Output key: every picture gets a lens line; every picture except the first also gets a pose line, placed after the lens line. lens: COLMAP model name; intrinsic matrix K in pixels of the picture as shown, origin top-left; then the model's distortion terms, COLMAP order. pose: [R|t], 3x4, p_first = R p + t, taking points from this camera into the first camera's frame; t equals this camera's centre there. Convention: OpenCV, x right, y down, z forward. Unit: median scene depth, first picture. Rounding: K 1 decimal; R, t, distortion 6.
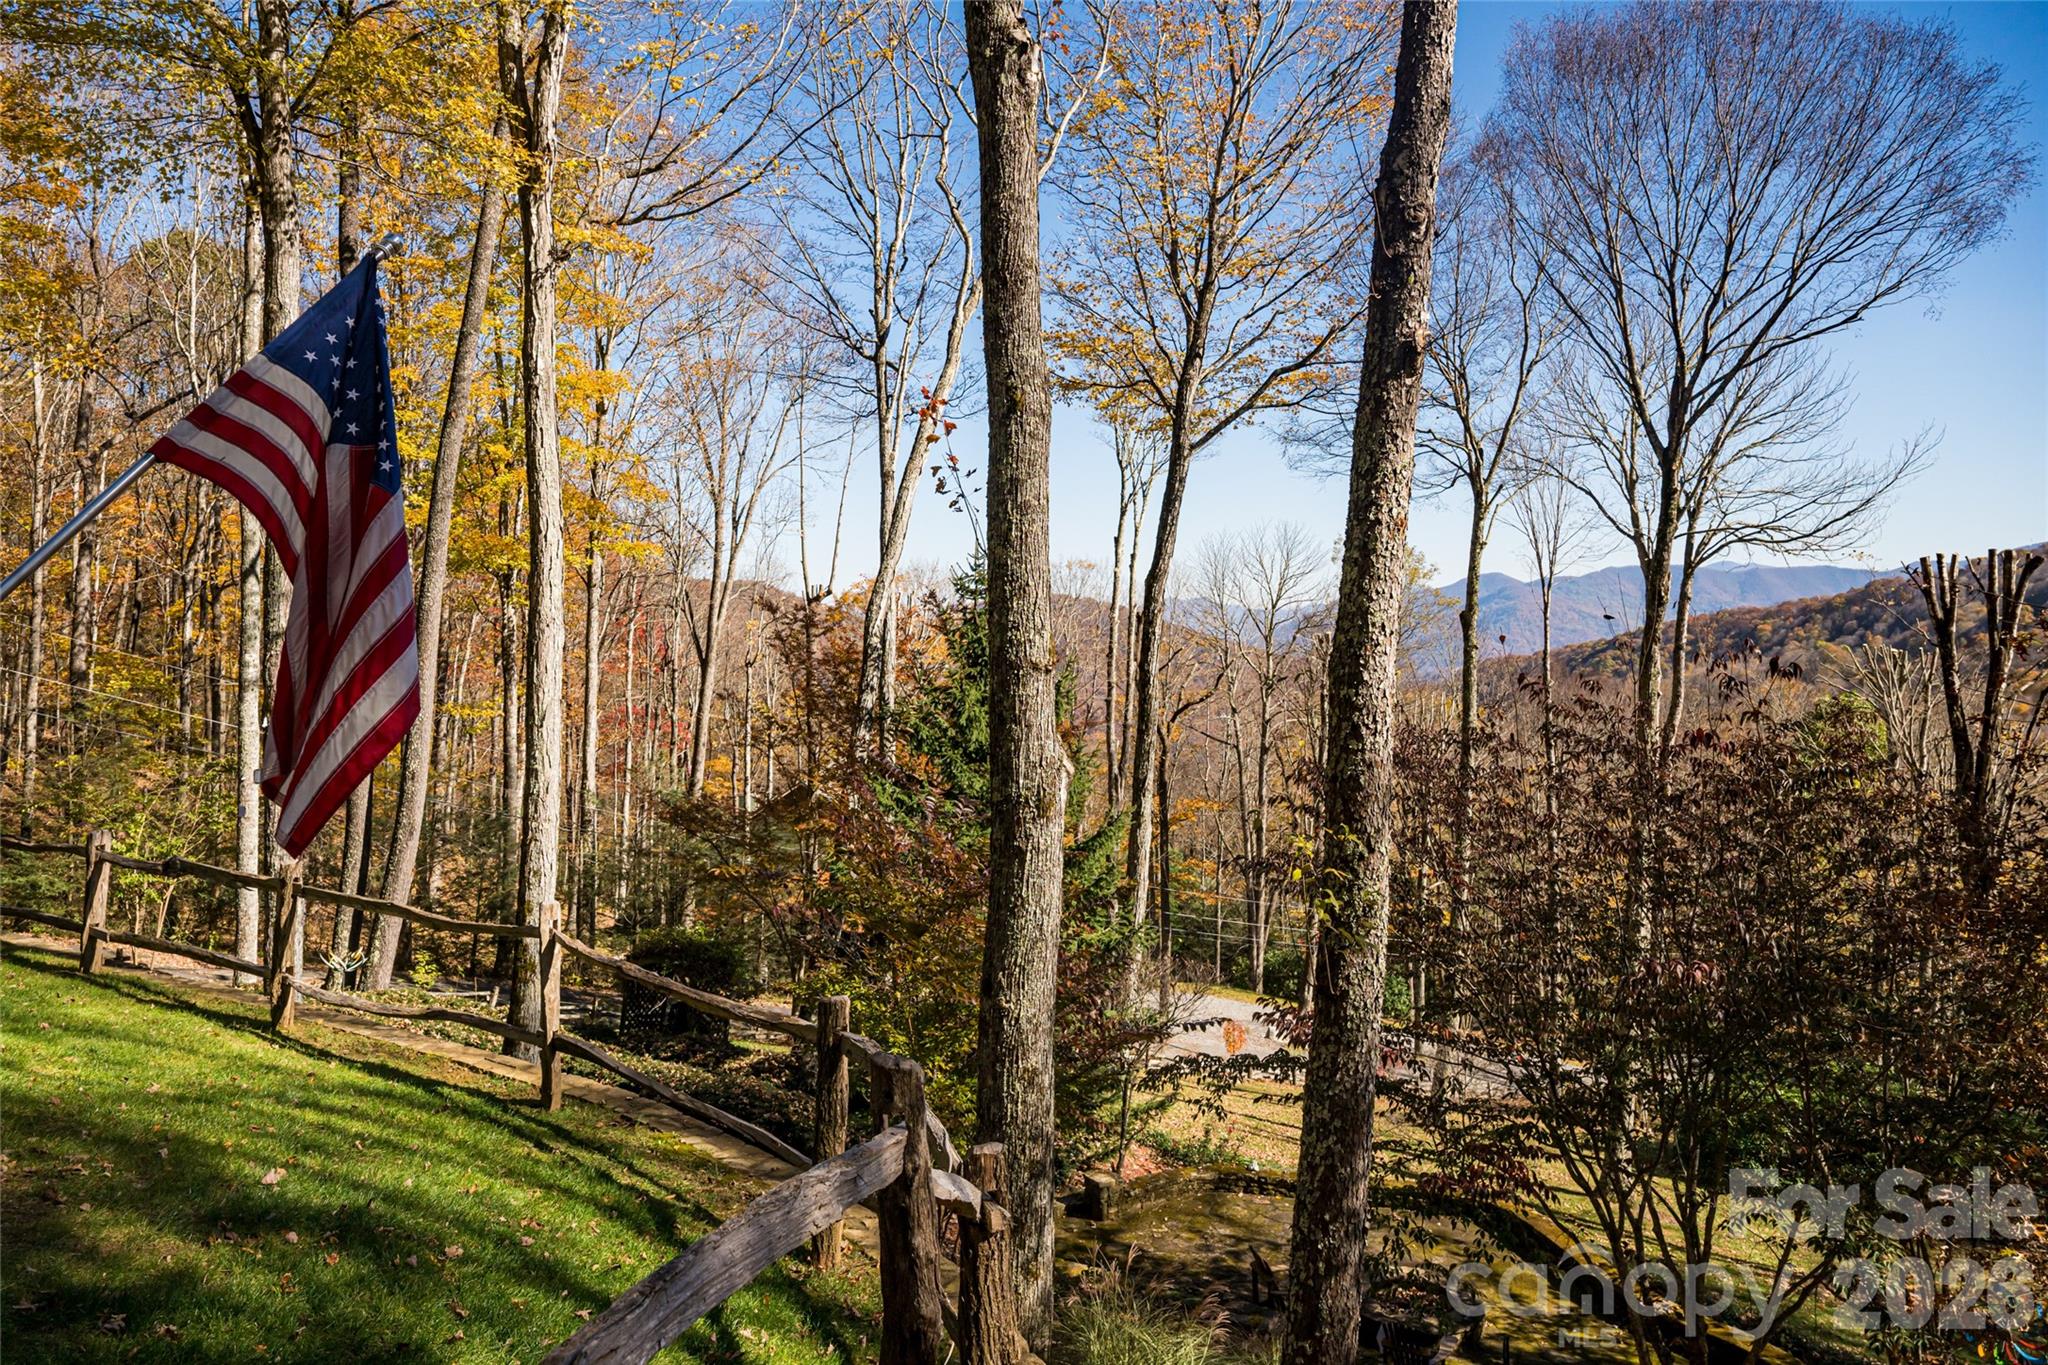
lens RADIAL K [[1328.2, 0, 1015.5], [0, 1328.2, 608.5], [0, 0, 1]] dist [0.005928, 0.003323]
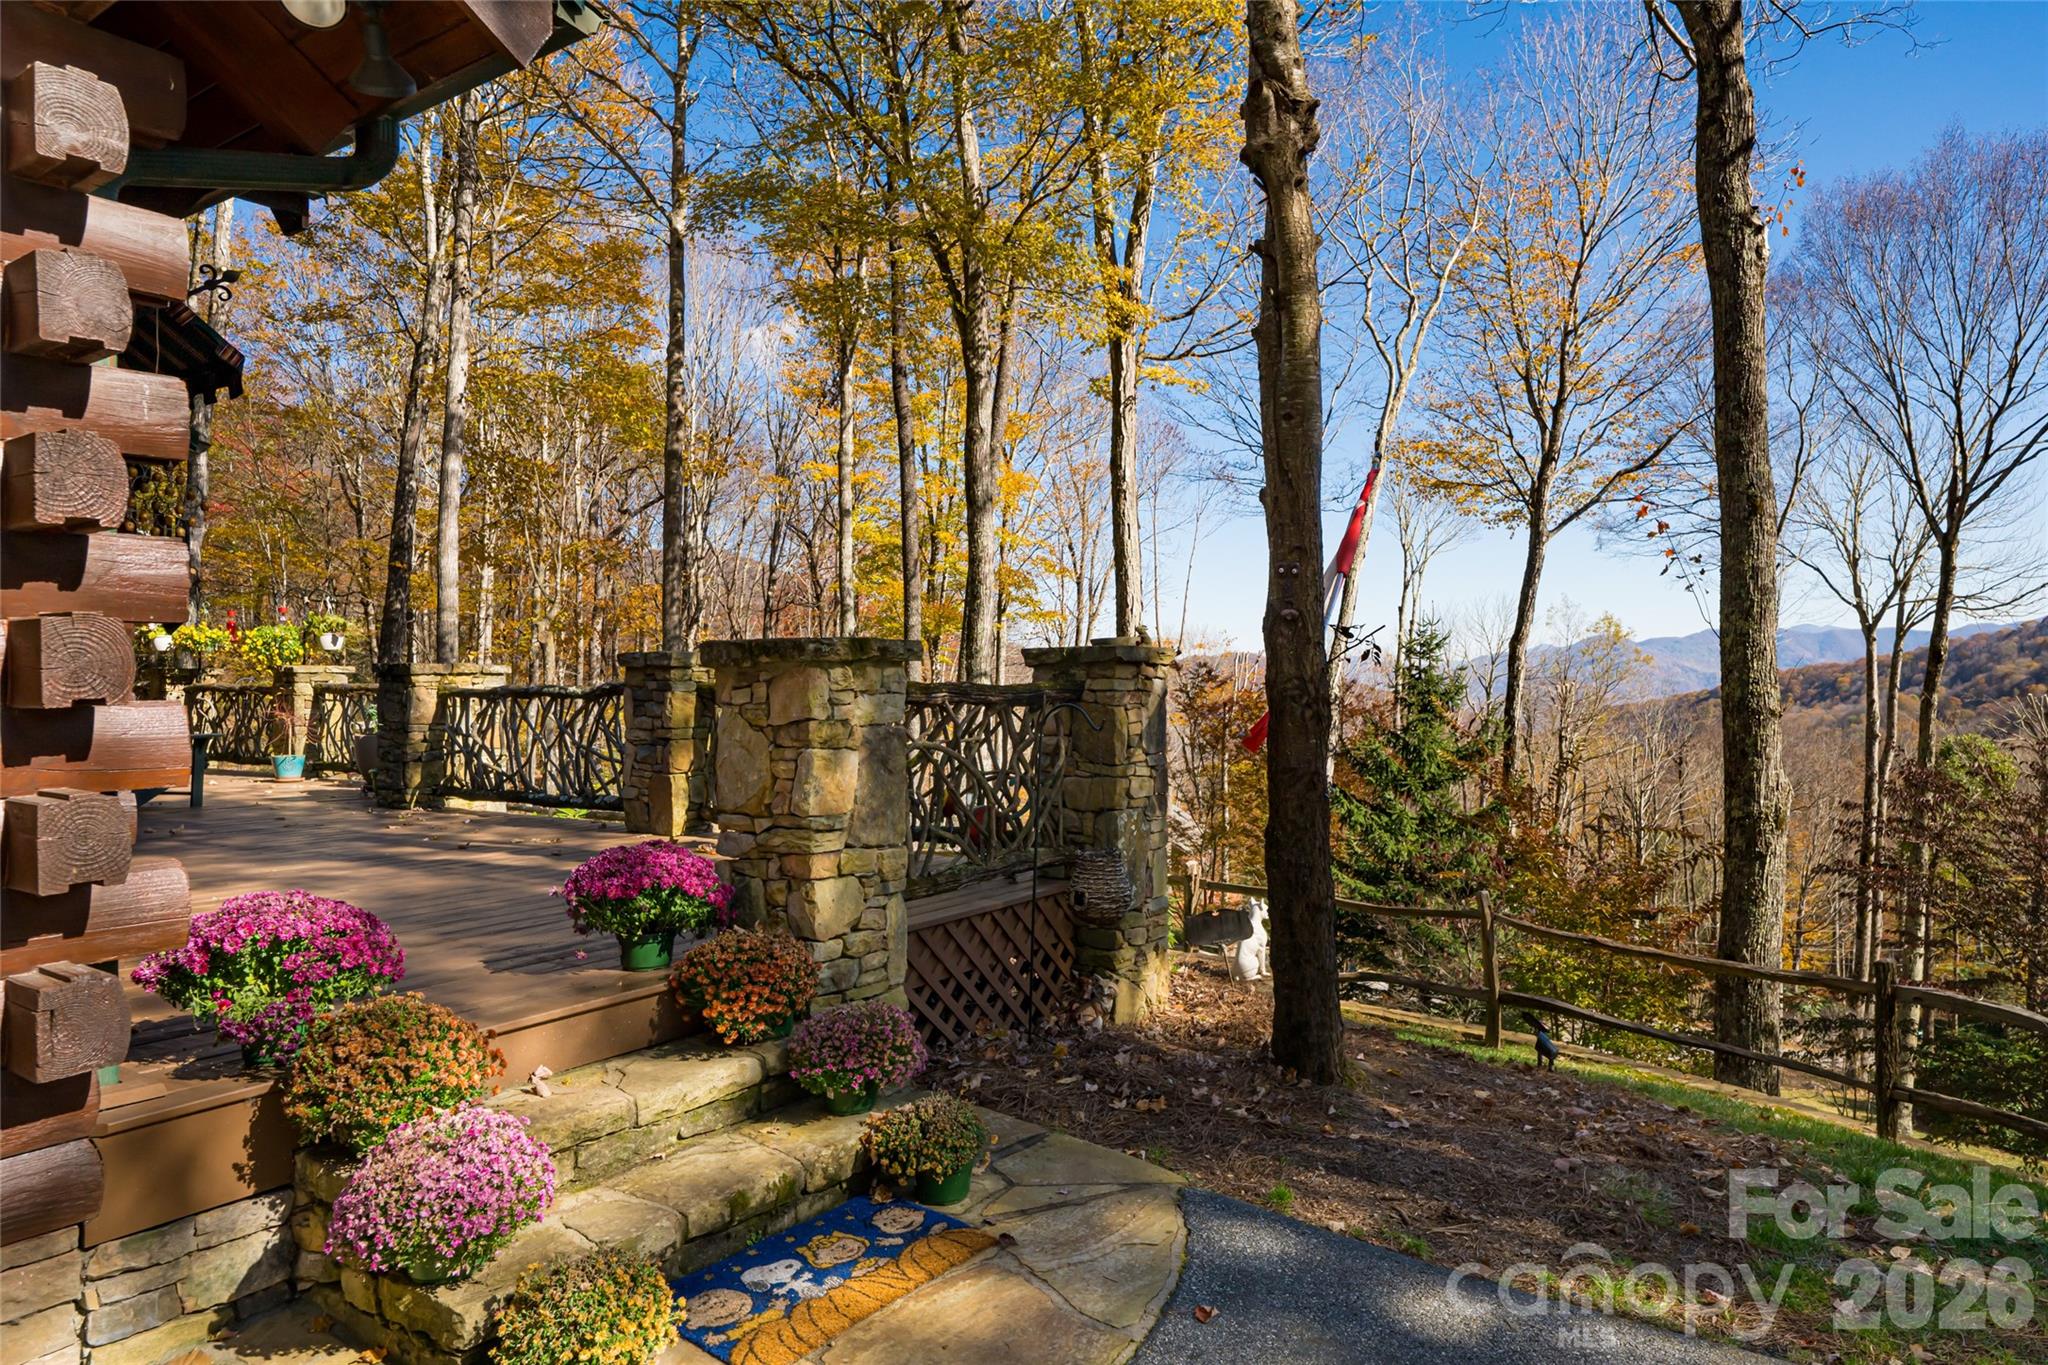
lens RADIAL K [[1119.4, 0, 1025.4], [0, 1119.4, 681.3], [0, 0, 1]] dist [-0.003710, 0.001137]
pose [[0.999483, -0.001240, -0.032137, -0.316908], [0.001739, 0.999878, 0.015513, -0.002284], [0.032114, -0.015561, 0.999363, -0.049930]]
